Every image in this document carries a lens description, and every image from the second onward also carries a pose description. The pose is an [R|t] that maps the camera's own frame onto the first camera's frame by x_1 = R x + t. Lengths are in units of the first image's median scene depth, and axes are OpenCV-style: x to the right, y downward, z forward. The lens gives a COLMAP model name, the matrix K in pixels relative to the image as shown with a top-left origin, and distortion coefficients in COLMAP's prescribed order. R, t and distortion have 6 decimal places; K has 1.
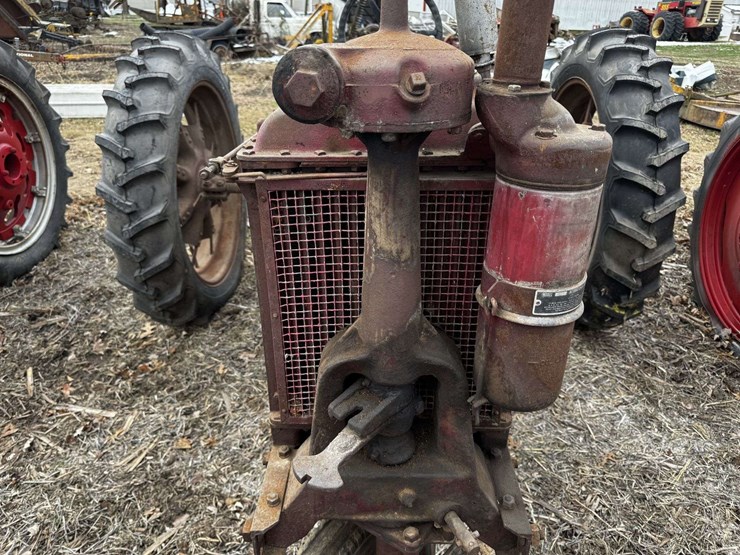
lens RADIAL K [[535.7, 0, 371.9], [0, 535.7, 279.7], [0, 0, 1]] dist [0.002285, -0.006973]
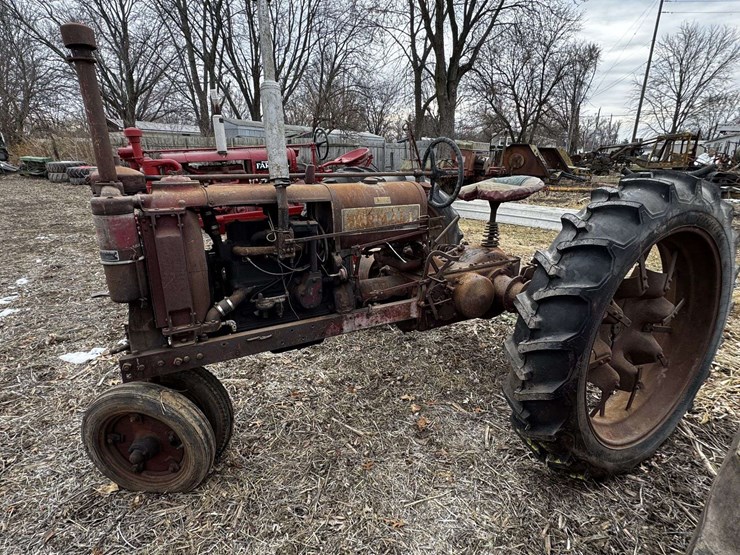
lens RADIAL K [[393.9, 0, 369.4], [0, 393.9, 277.6], [0, 0, 1]] dist [-0.000801, 0.001497]
pose [[0.508462, 0.237120, -0.827793, 0.894911], [-0.377613, 0.925371, 0.033127, -0.142489], [0.773870, 0.295742, 0.560055, 0.301642]]
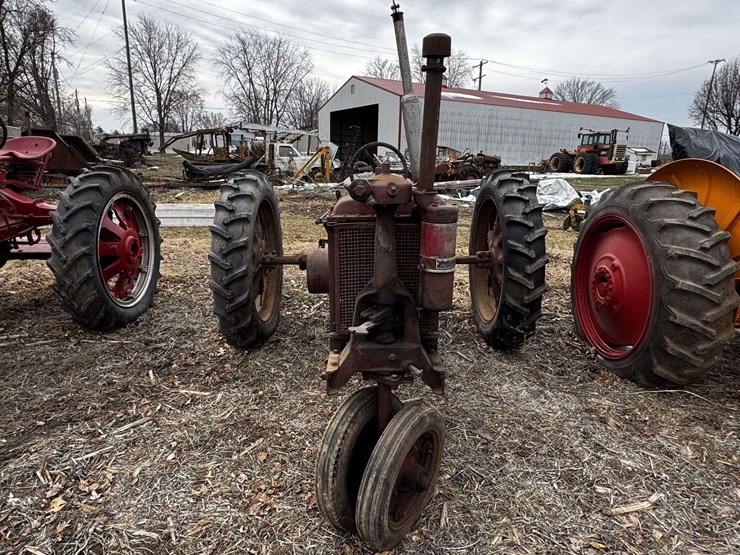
lens RADIAL K [[460.1, 0, 367.0], [0, 460.1, 279.6], [0, 0, 1]] dist [-0.001873, 0.002150]
pose [[0.999803, -0.002200, 0.019730, -0.034443], [0.005937, 0.981485, -0.191446, 0.183096], [-0.018944, 0.191525, 0.981305, -0.424390]]
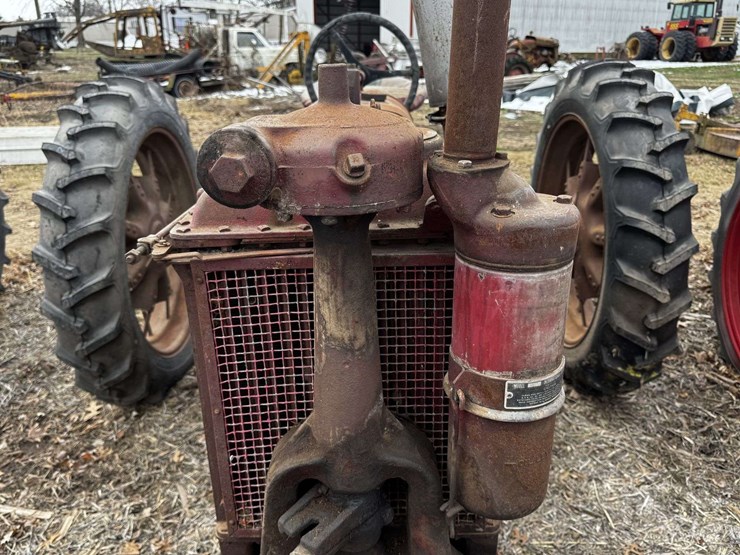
lens RADIAL K [[614.3, 0, 368.6], [0, 614.3, 280.5], [0, 0, 1]] dist [0.001891, -0.010424]
pose [[0.999535, -0.028008, 0.012044, 0.022639], [0.028951, 0.995788, -0.086993, -0.019690], [-0.009557, 0.087301, 0.996136, -0.005257]]
